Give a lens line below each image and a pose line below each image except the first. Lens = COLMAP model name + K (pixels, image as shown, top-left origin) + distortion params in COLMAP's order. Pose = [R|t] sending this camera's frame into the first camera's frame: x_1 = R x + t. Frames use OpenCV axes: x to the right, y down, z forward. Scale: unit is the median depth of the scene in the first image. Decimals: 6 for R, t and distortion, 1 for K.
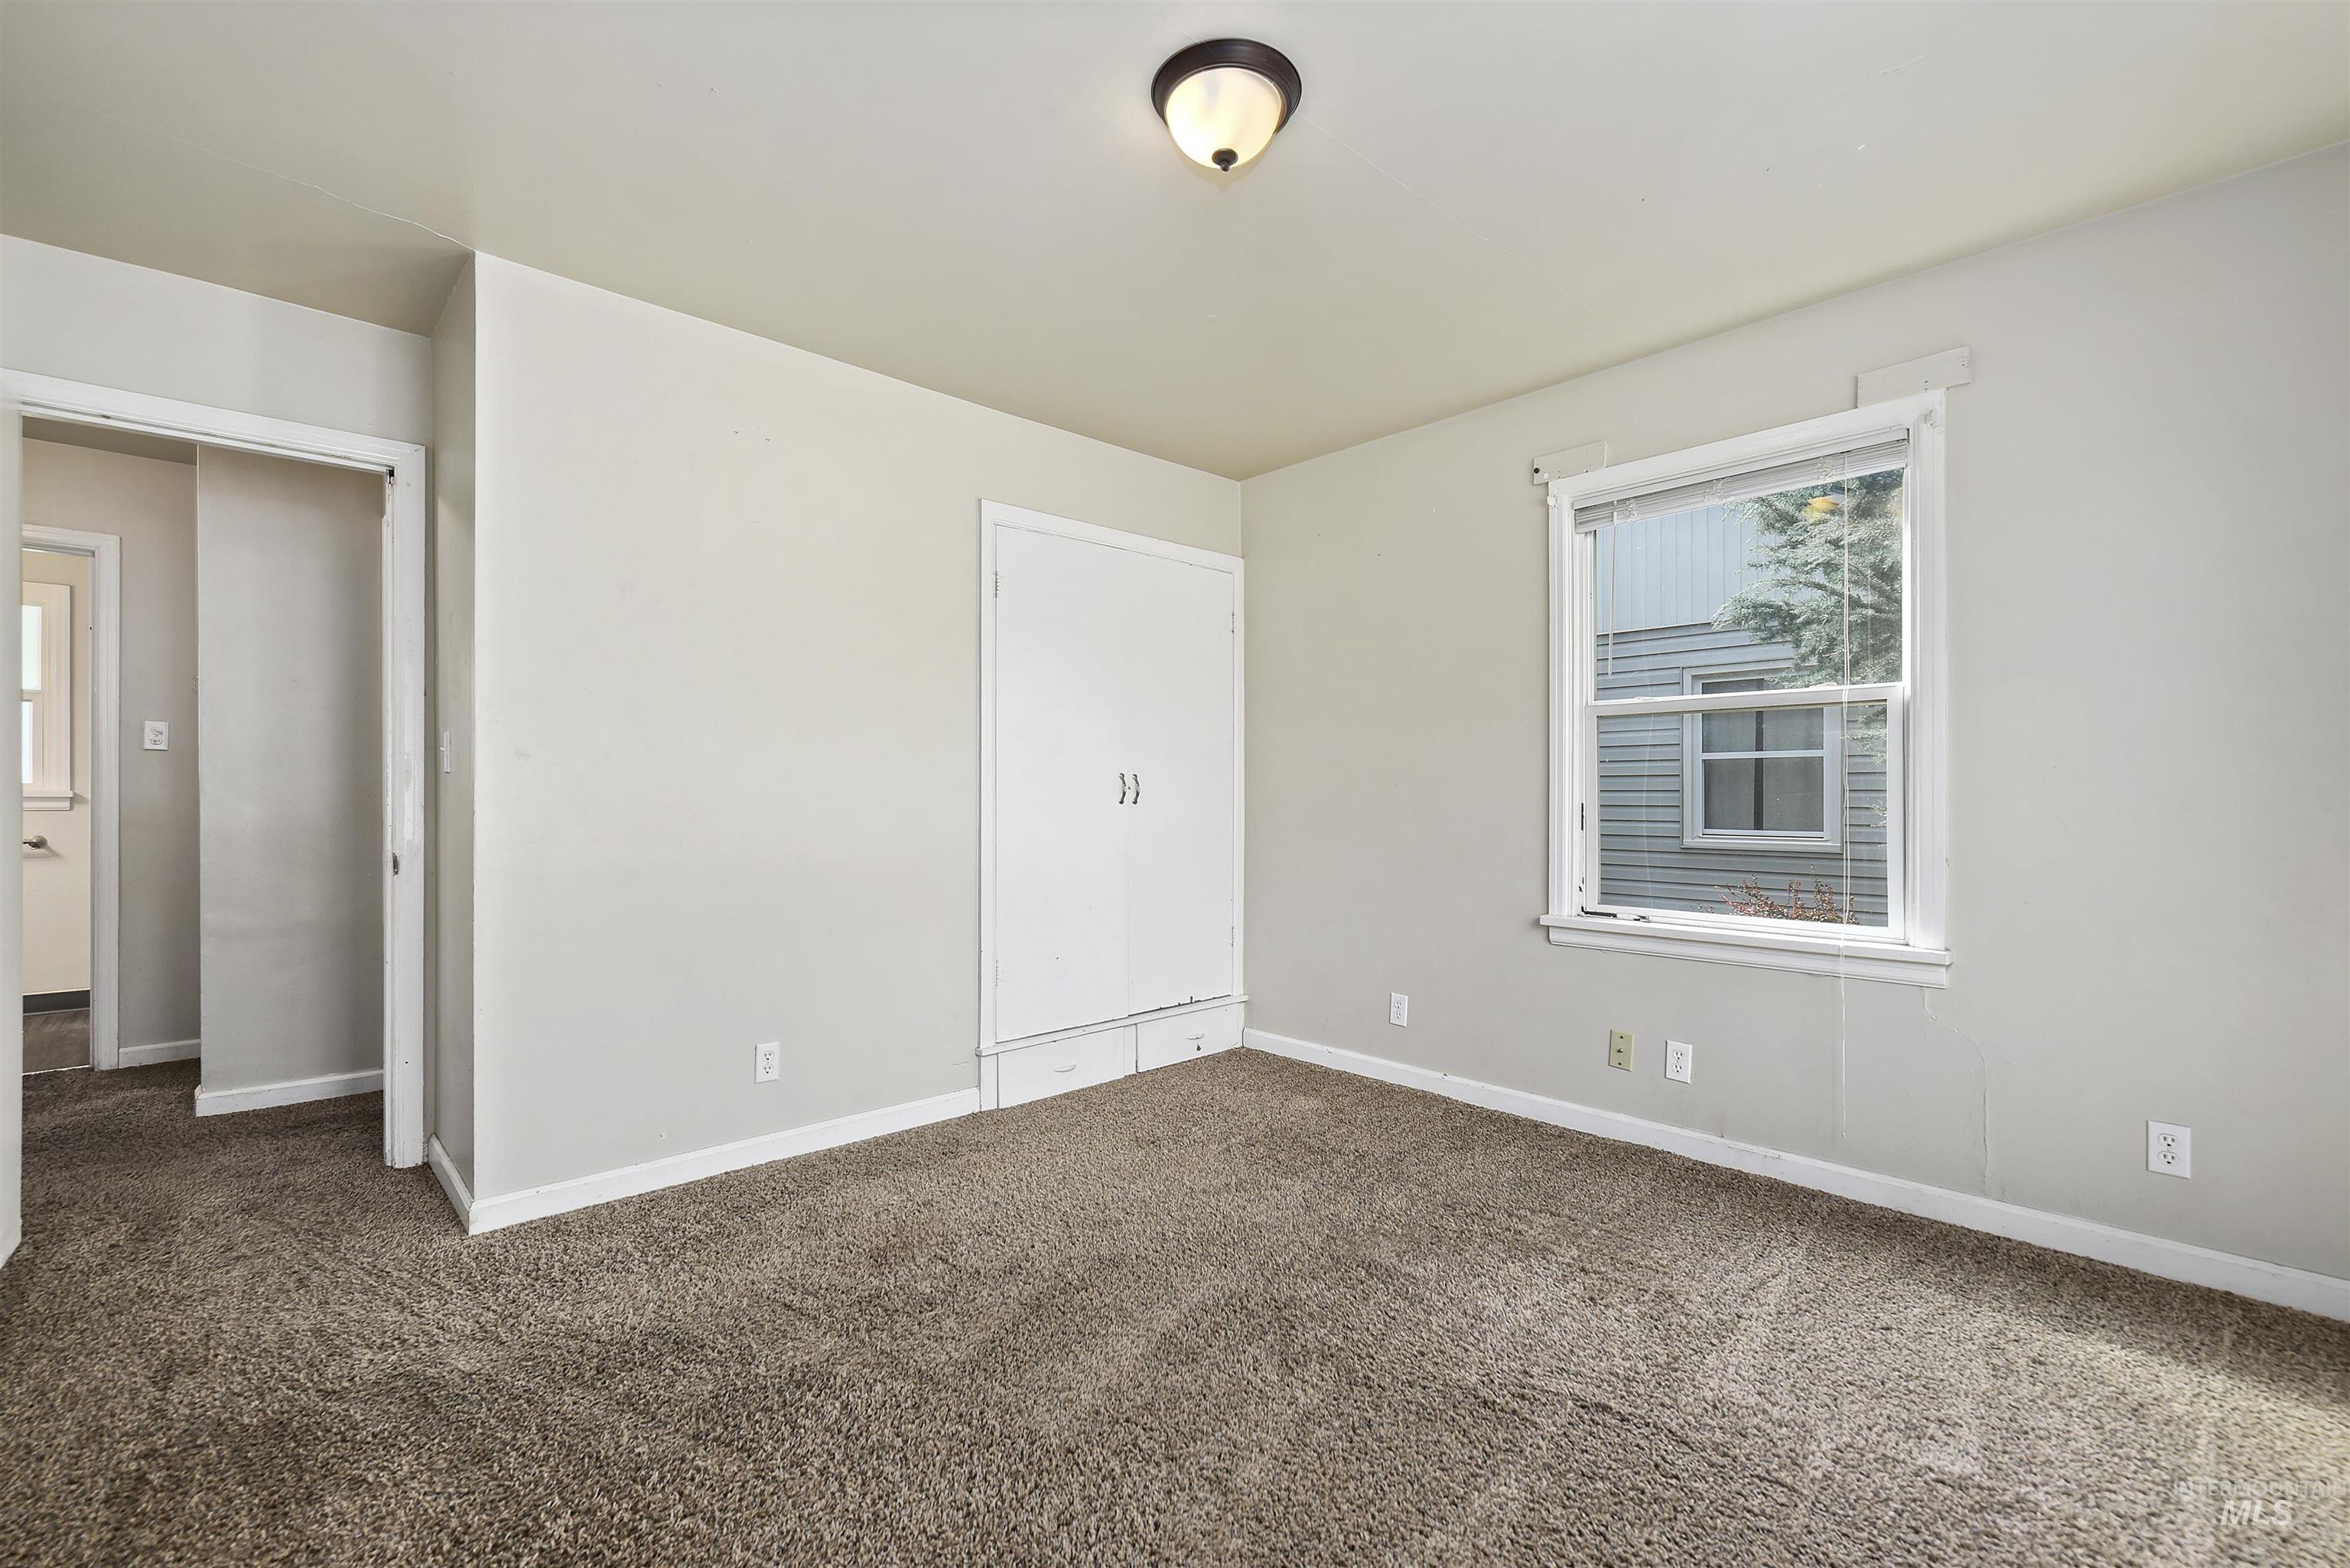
lens RADIAL K [[1004.8, 0, 1179.9], [0, 1004.8, 792.4], [0, 0, 1]] dist [0.000381, -0.000072]
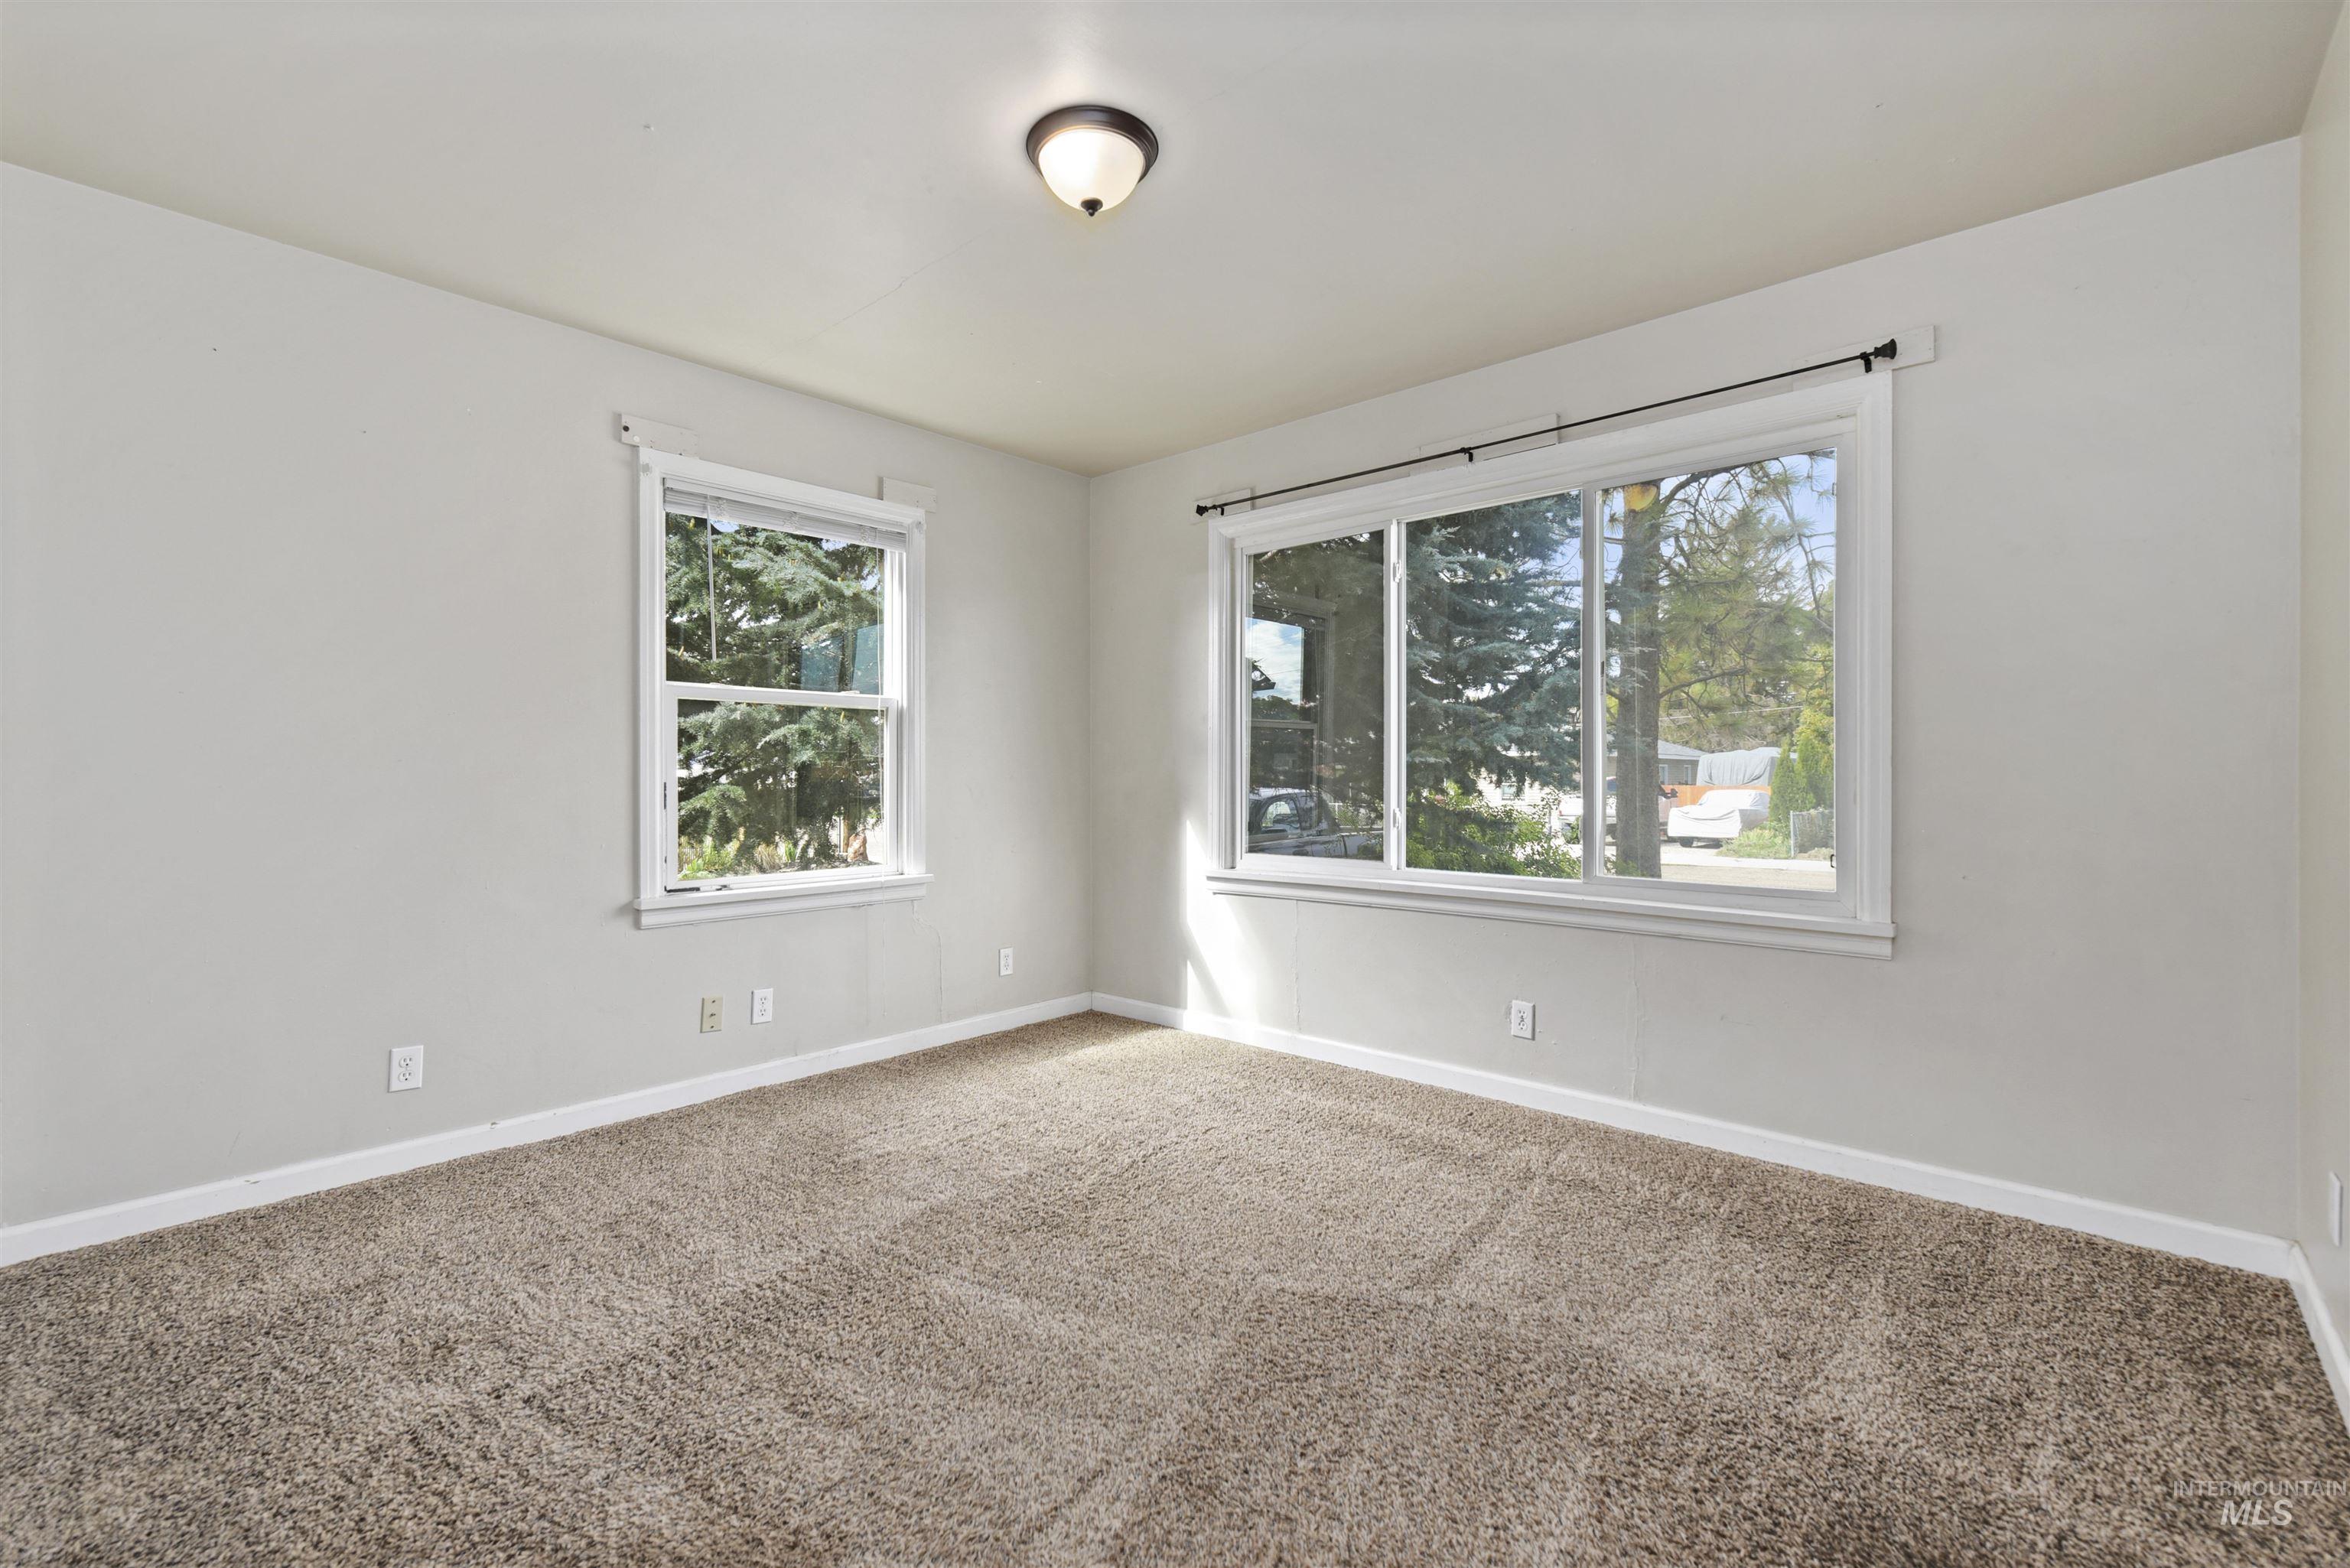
lens RADIAL K [[1002.4, 0, 1147.0], [0, 1002.4, 774.7], [0, 0, 1]] dist [0.004143, 0.000040]
pose [[-0.055802, -0.003361, 0.998436, -0.654096], [-0.001254, 0.999994, 0.003296, -0.000591], [-0.998441, -0.001068, -0.055806, 0.607780]]
